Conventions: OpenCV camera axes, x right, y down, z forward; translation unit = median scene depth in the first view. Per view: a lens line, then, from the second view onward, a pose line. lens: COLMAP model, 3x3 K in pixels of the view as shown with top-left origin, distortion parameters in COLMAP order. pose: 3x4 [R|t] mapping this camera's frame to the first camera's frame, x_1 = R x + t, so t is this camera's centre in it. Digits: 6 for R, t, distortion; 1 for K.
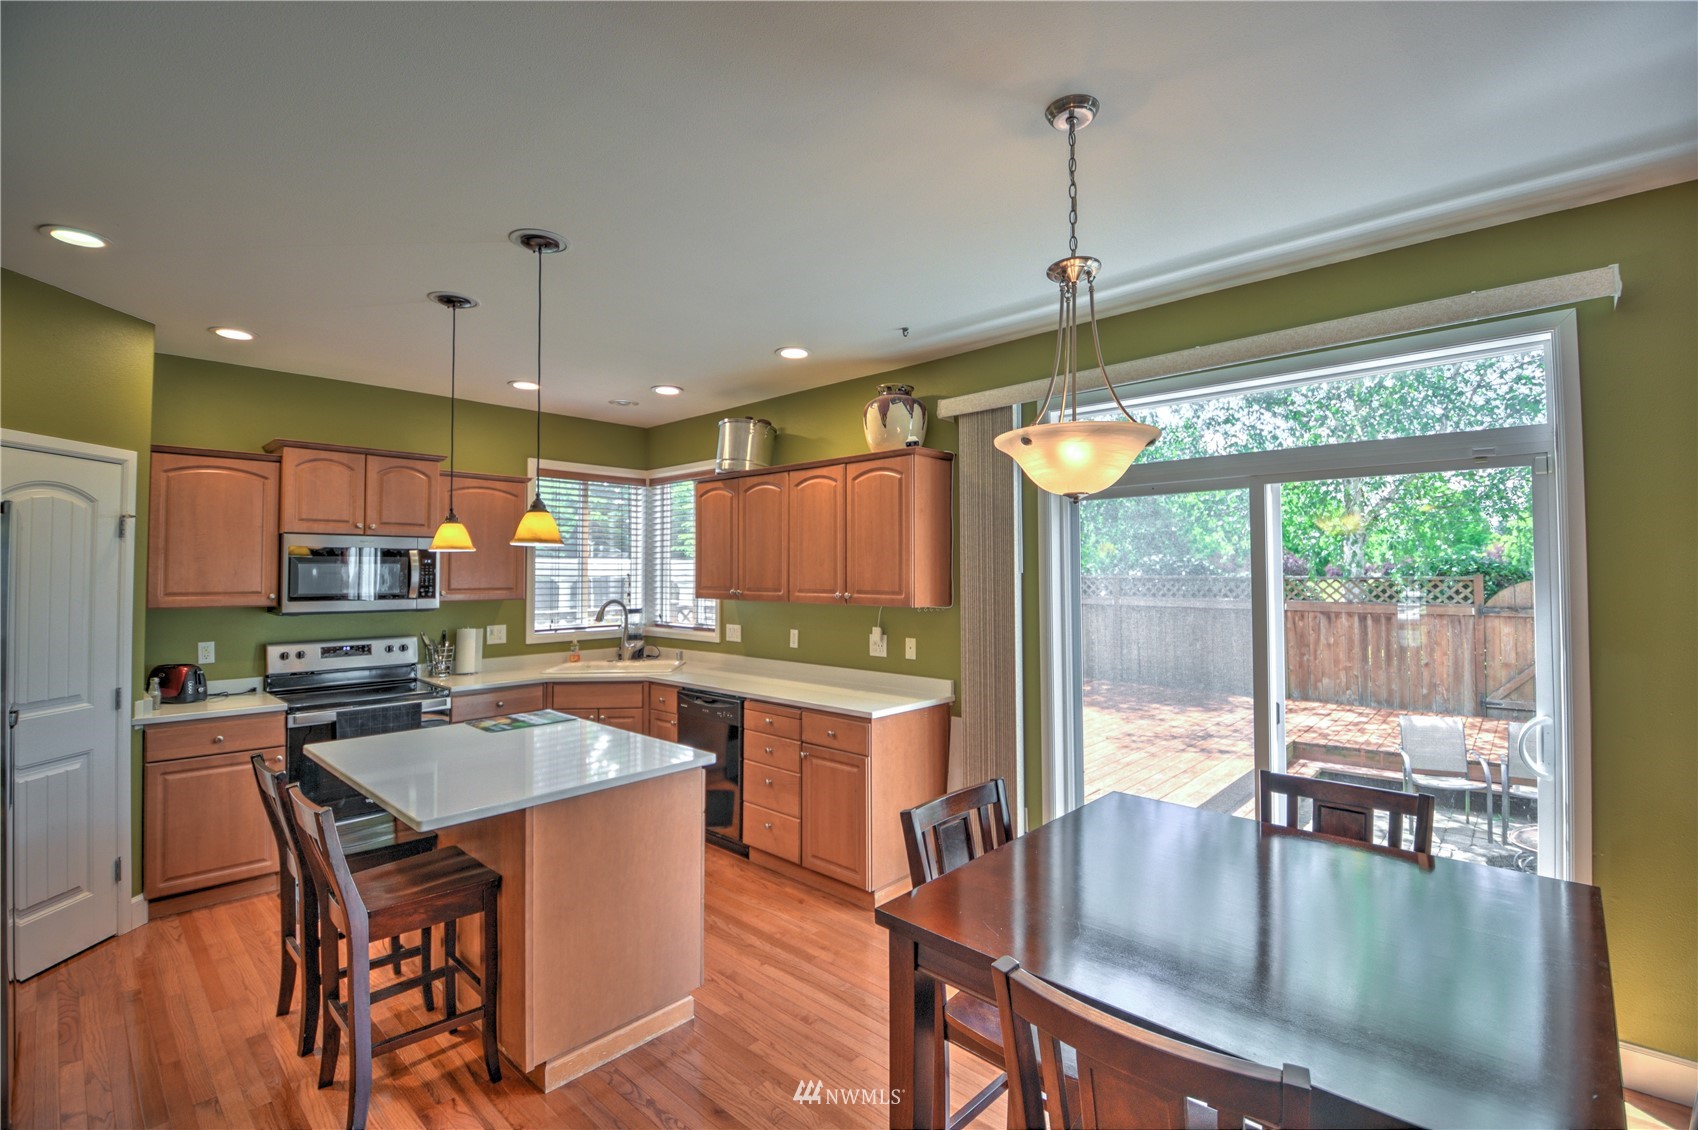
lens RADIAL K [[759.4, 0, 872.8], [0, 759.4, 549.7], [0, 0, 1]] dist [-0.009475, -0.011328]
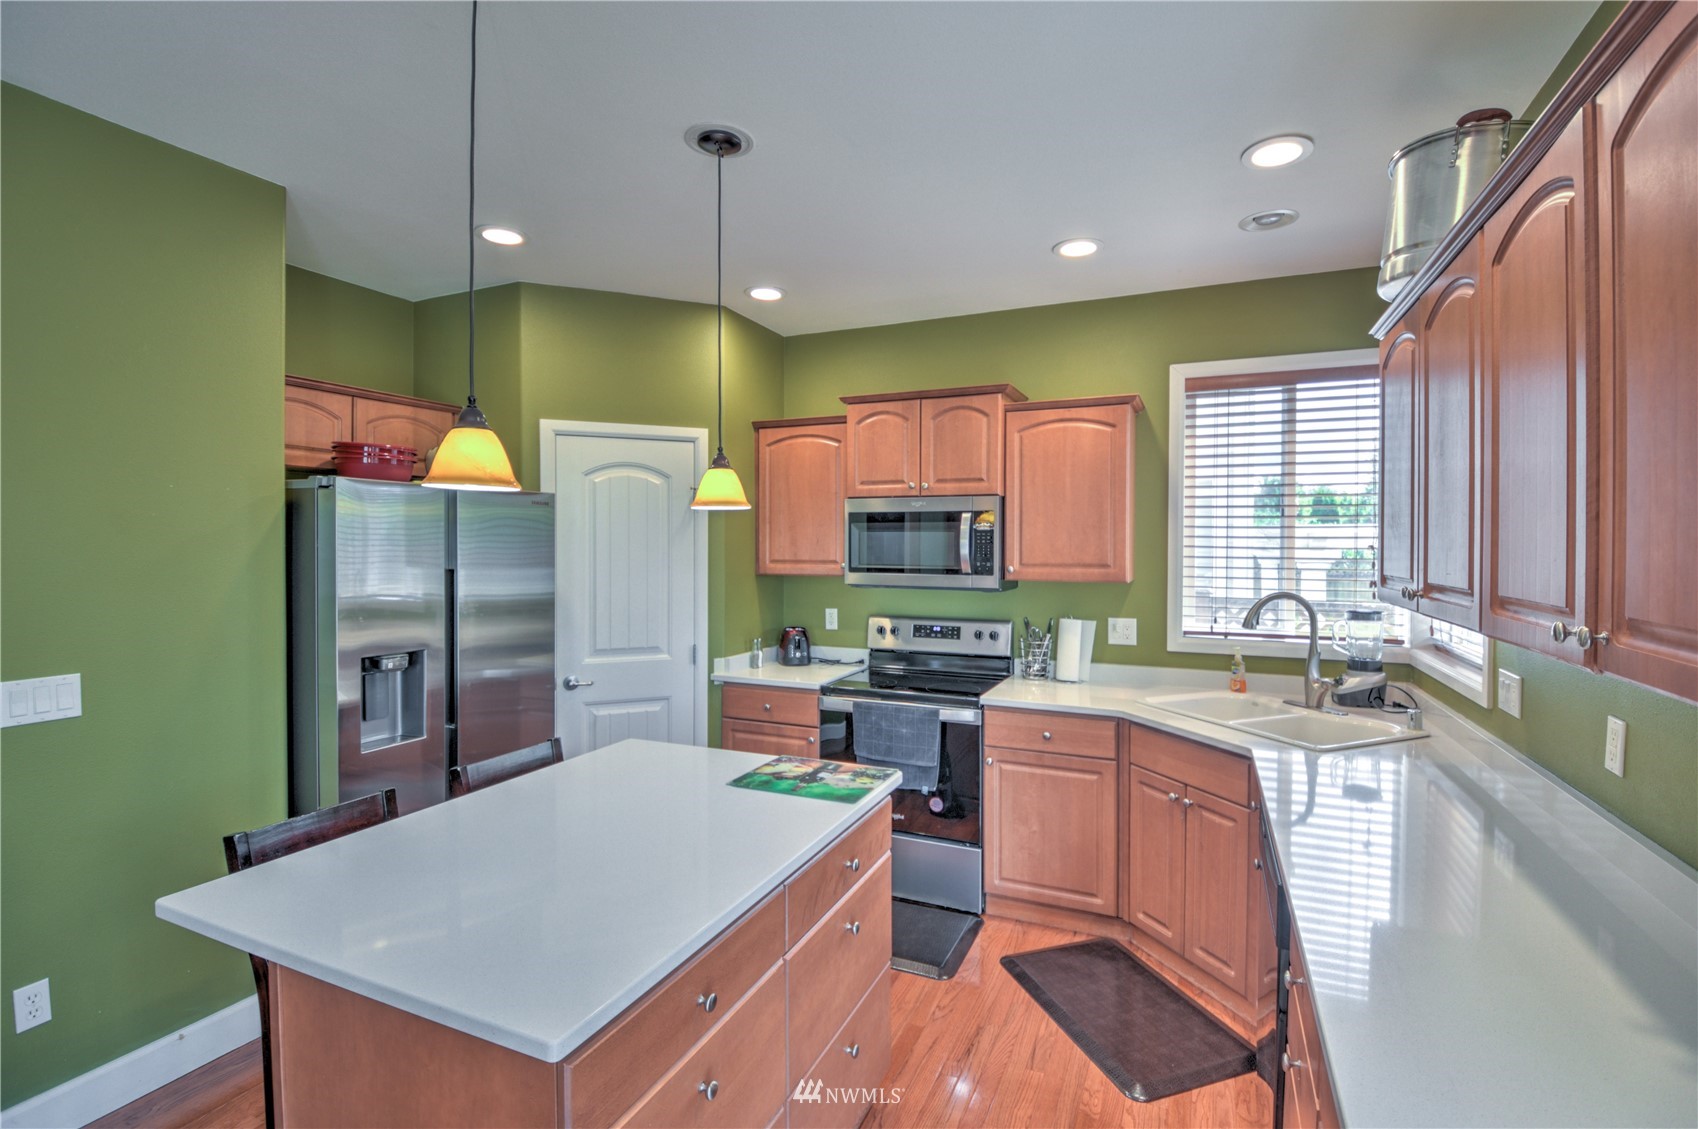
lens RADIAL K [[759.4, 0, 863.6], [0, 759.4, 552.2], [0, 0, 1]] dist [-0.009475, -0.011328]
pose [[0.318374, 0.015241, -0.947843, 0.112326], [0.023518, 0.999436, 0.023970, 0.022953], [0.947673, -0.029923, 0.317836, 0.735670]]
